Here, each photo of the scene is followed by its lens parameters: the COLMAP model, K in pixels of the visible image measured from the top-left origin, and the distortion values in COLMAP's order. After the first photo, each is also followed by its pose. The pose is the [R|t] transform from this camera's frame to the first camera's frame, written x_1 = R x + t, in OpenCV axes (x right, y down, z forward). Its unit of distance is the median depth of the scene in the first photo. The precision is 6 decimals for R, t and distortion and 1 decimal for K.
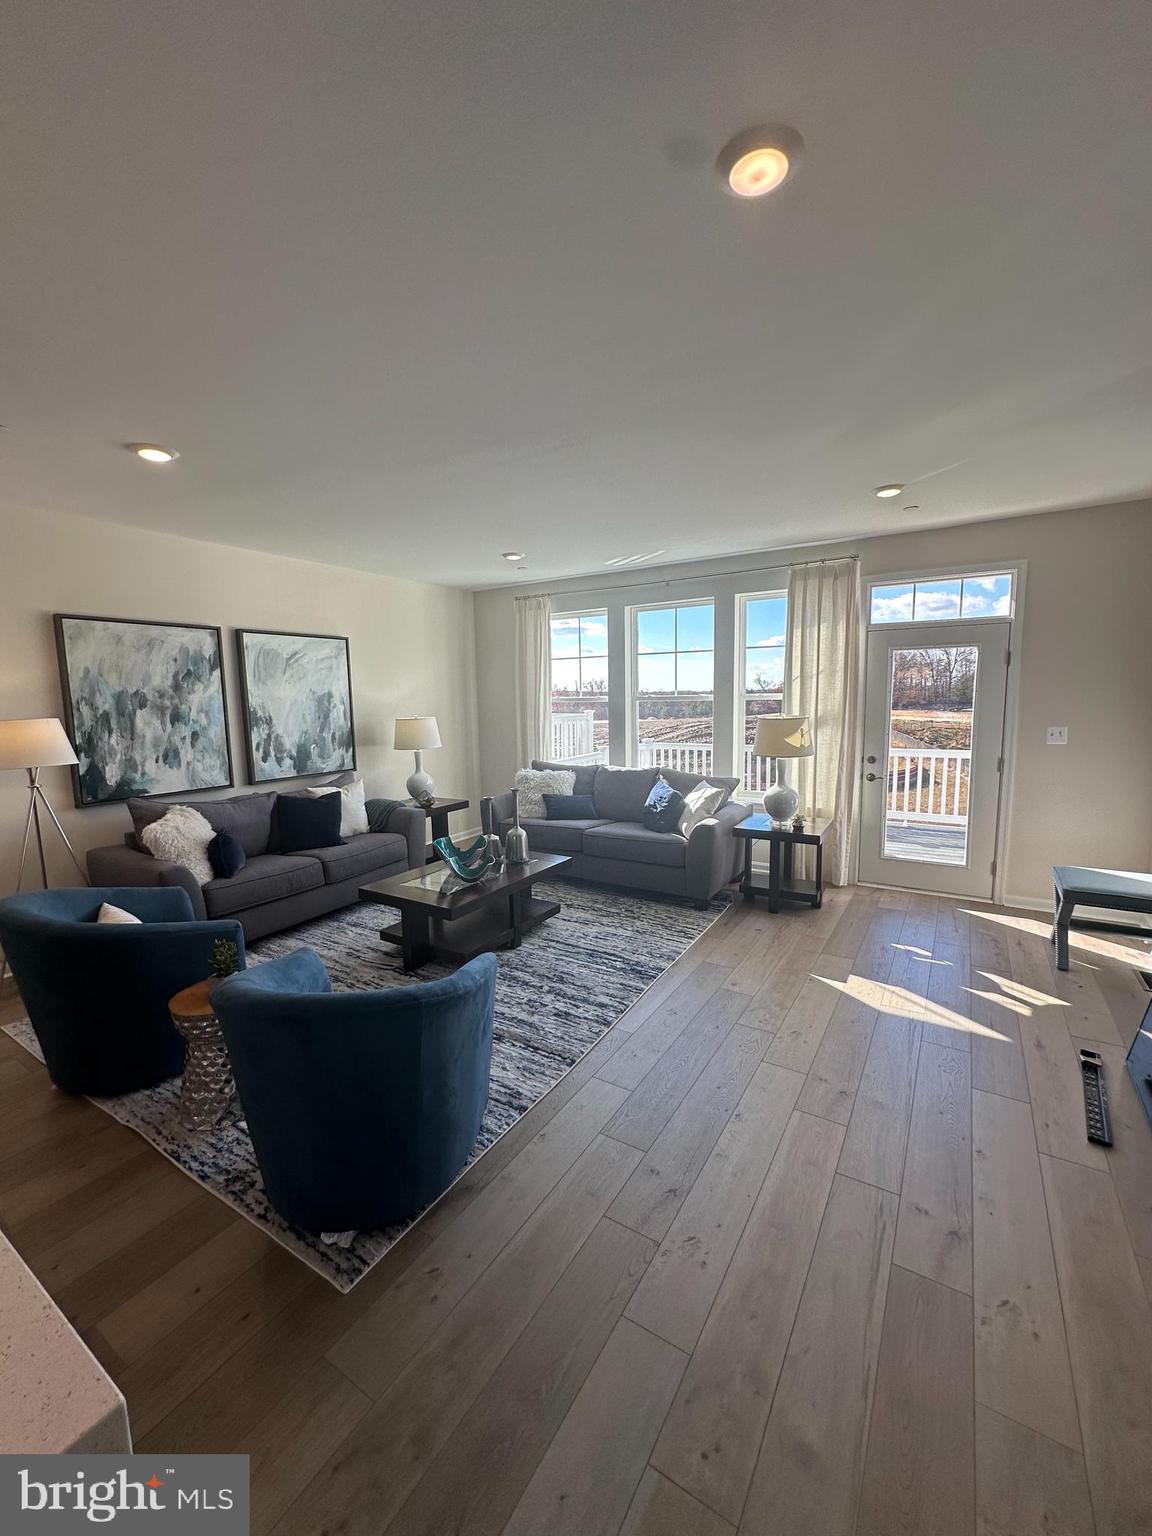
lens RADIAL K [[622.4, 0, 576.2], [0, 622.4, 767.8], [0, 0, 1]] dist [0.001354, 0.000455]
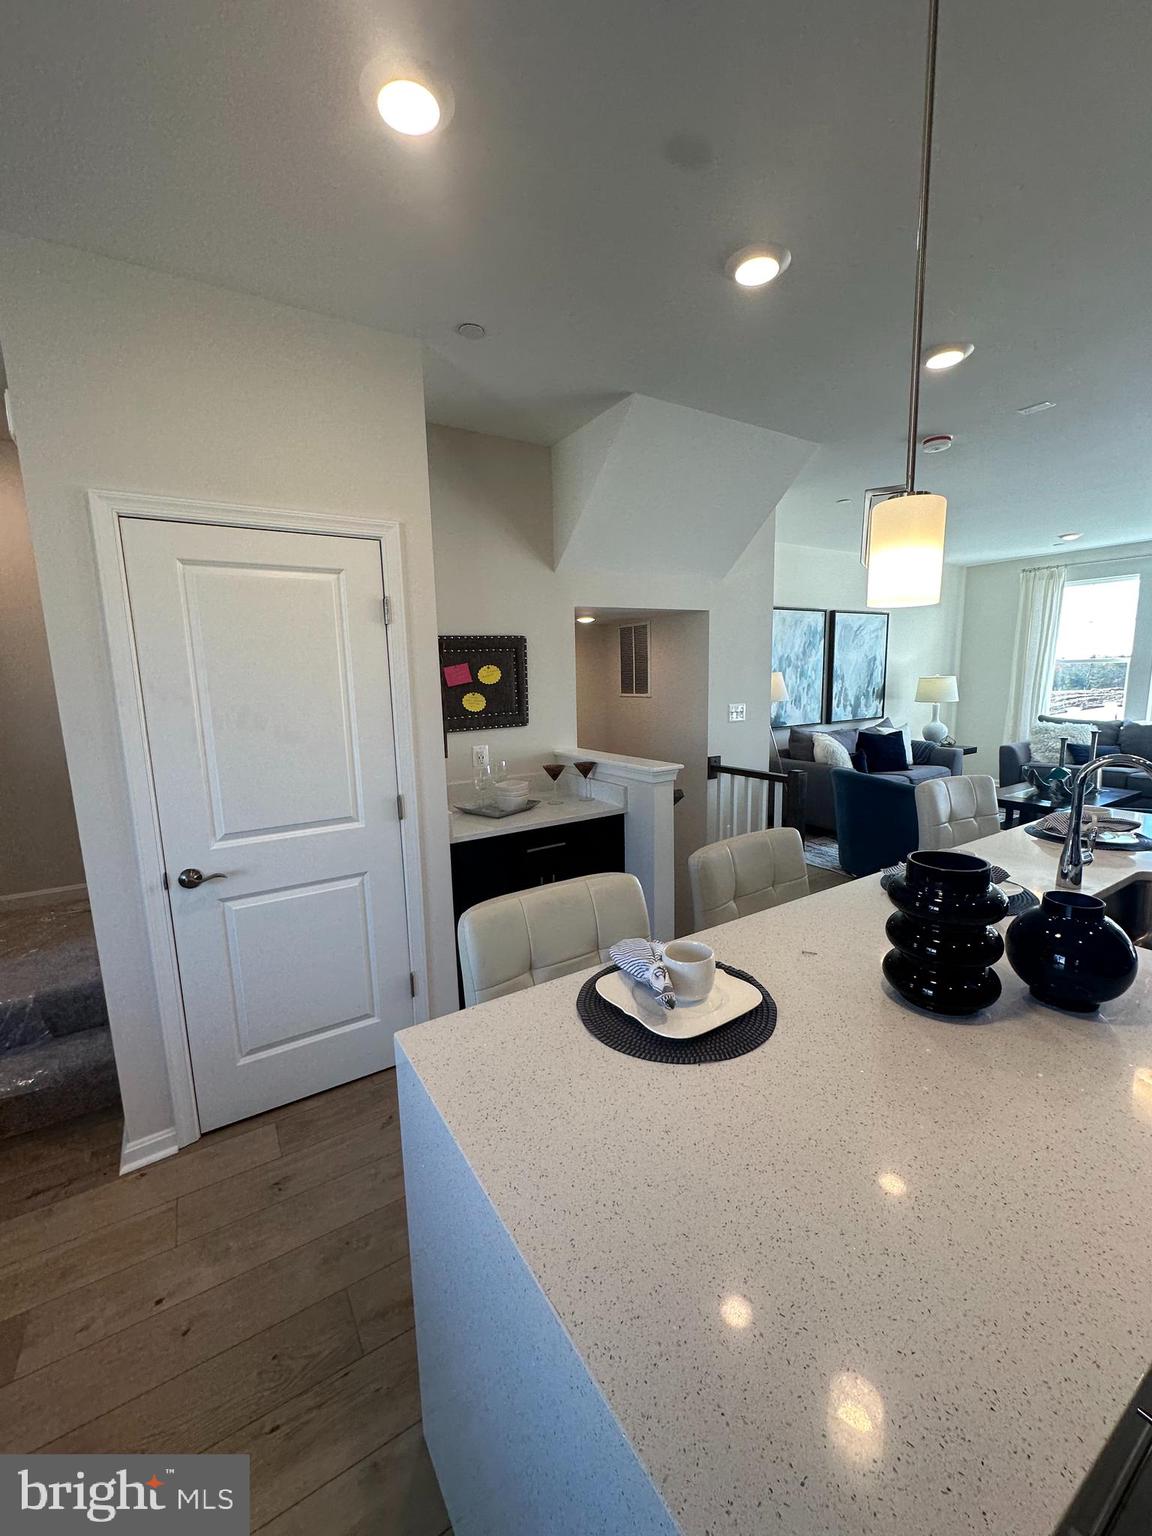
lens RADIAL K [[622.4, 0, 578.0], [0, 622.4, 767.1], [0, 0, 1]] dist [0.001354, 0.000455]
pose [[0.905771, 0.061322, -0.419306, -0.485334], [-0.042555, 0.997635, 0.053974, 0.078854], [0.421625, -0.031045, 0.906239, -0.532817]]
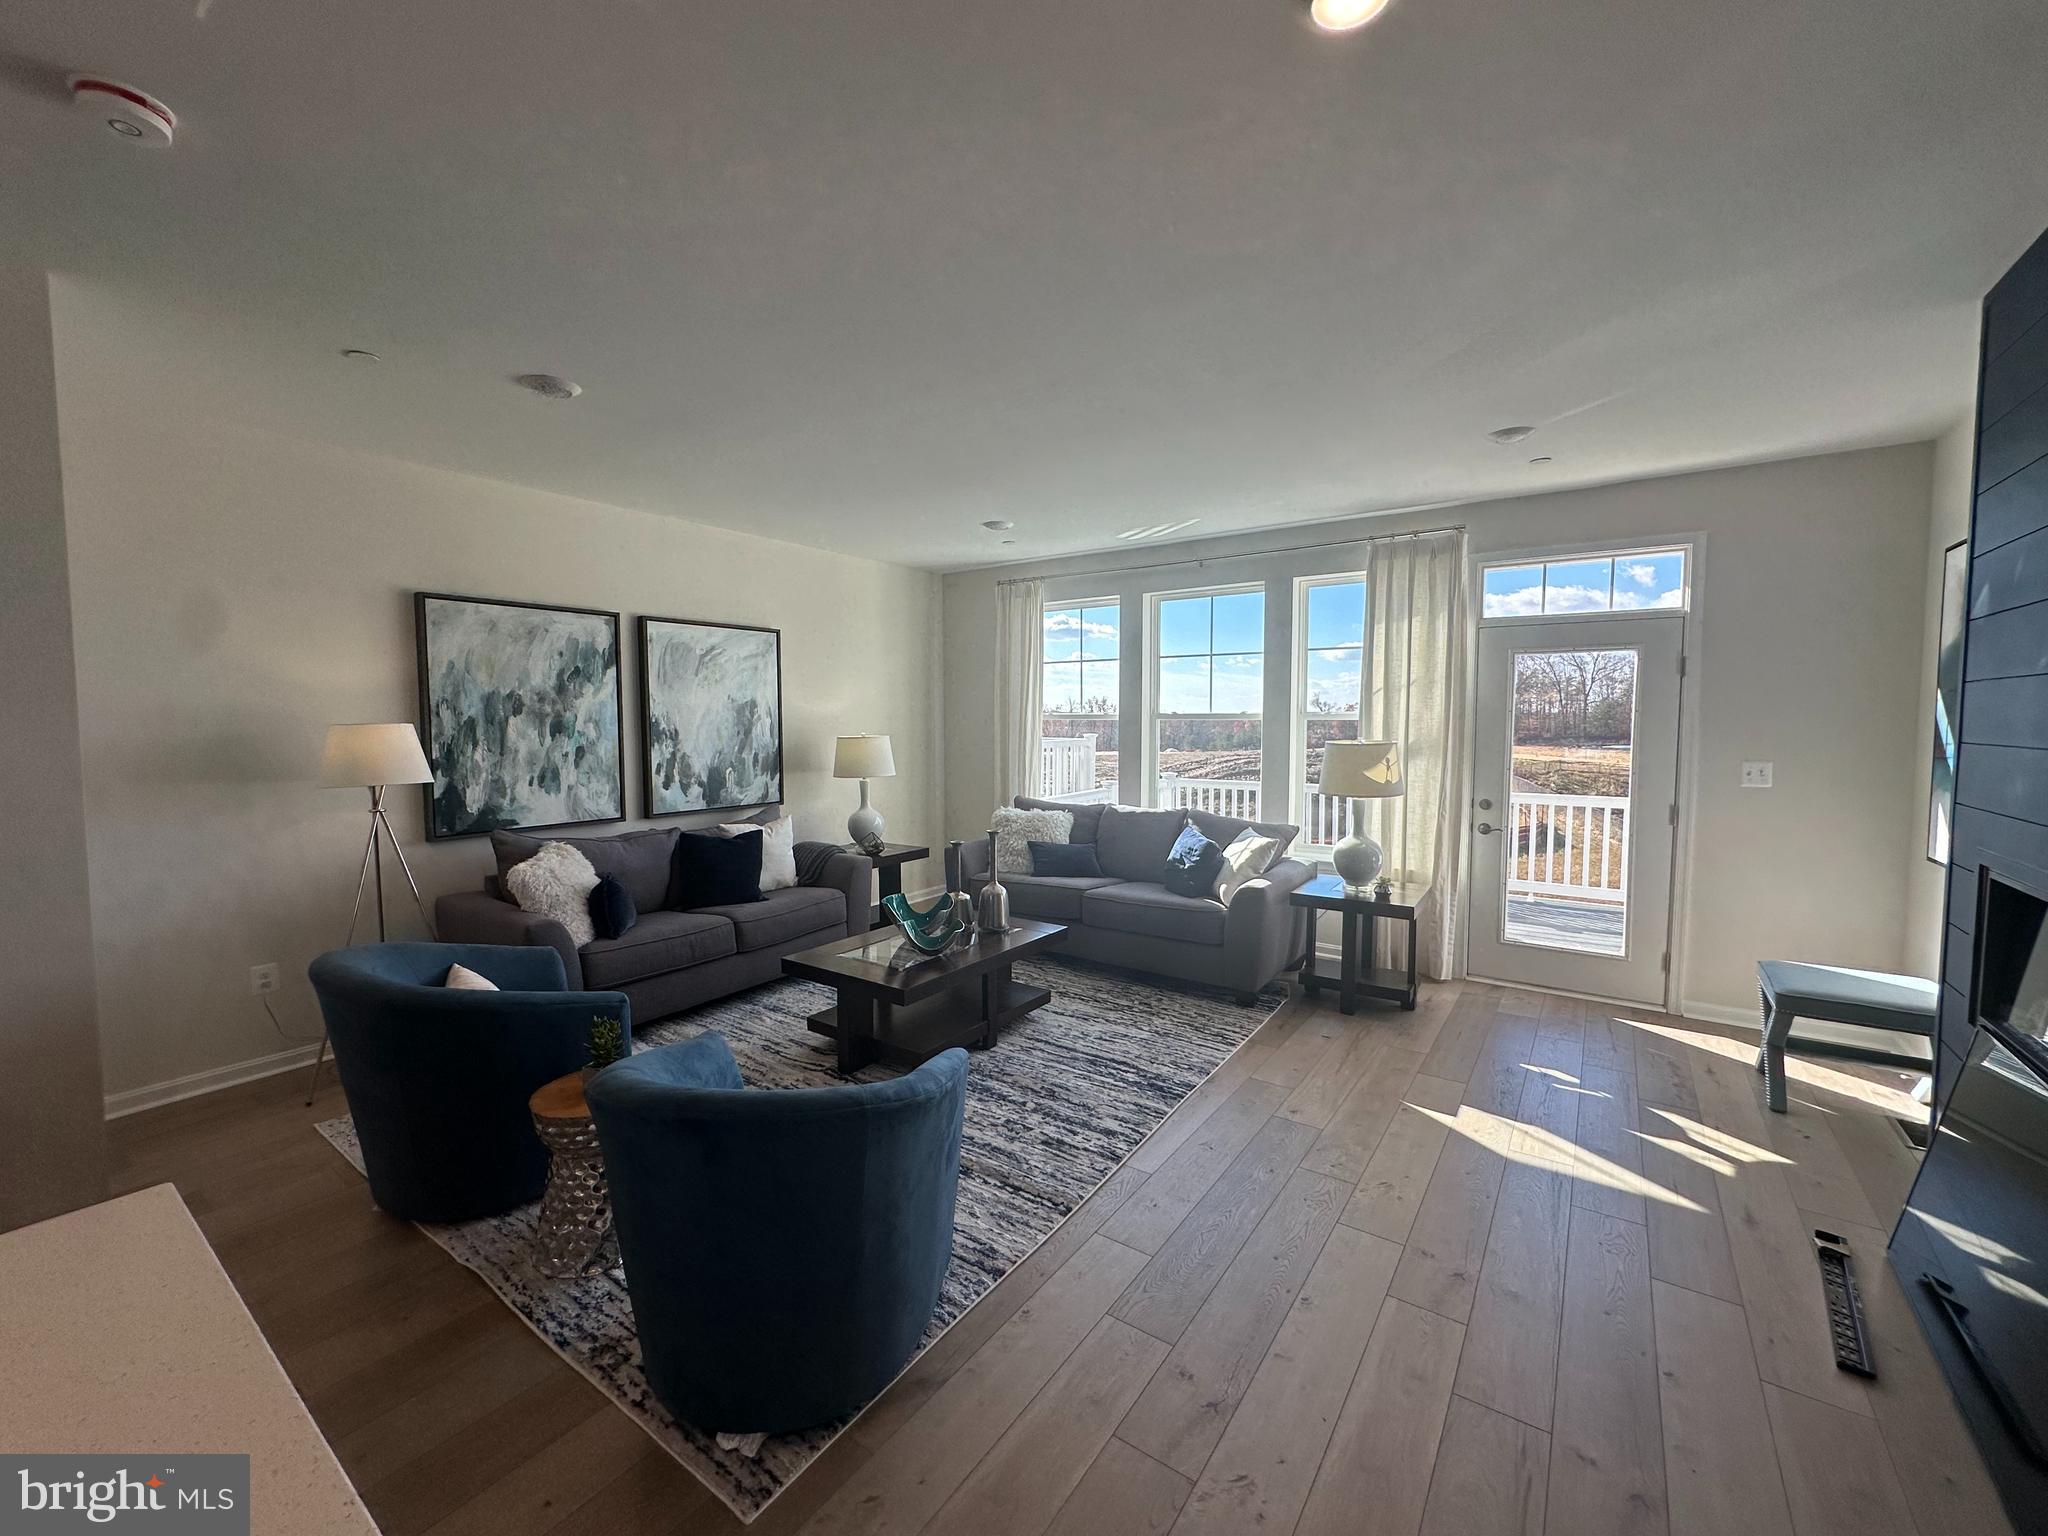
lens RADIAL K [[829.9, 0, 1020.8], [0, 829.9, 765.8], [0, 0, 1]] dist [0.001354, 0.000455]
pose [[0.998093, 0.019822, -0.058455, -0.008745], [-0.023172, 0.998094, -0.057198, 0.011576], [0.057210, 0.058443, 0.996650, 0.009881]]
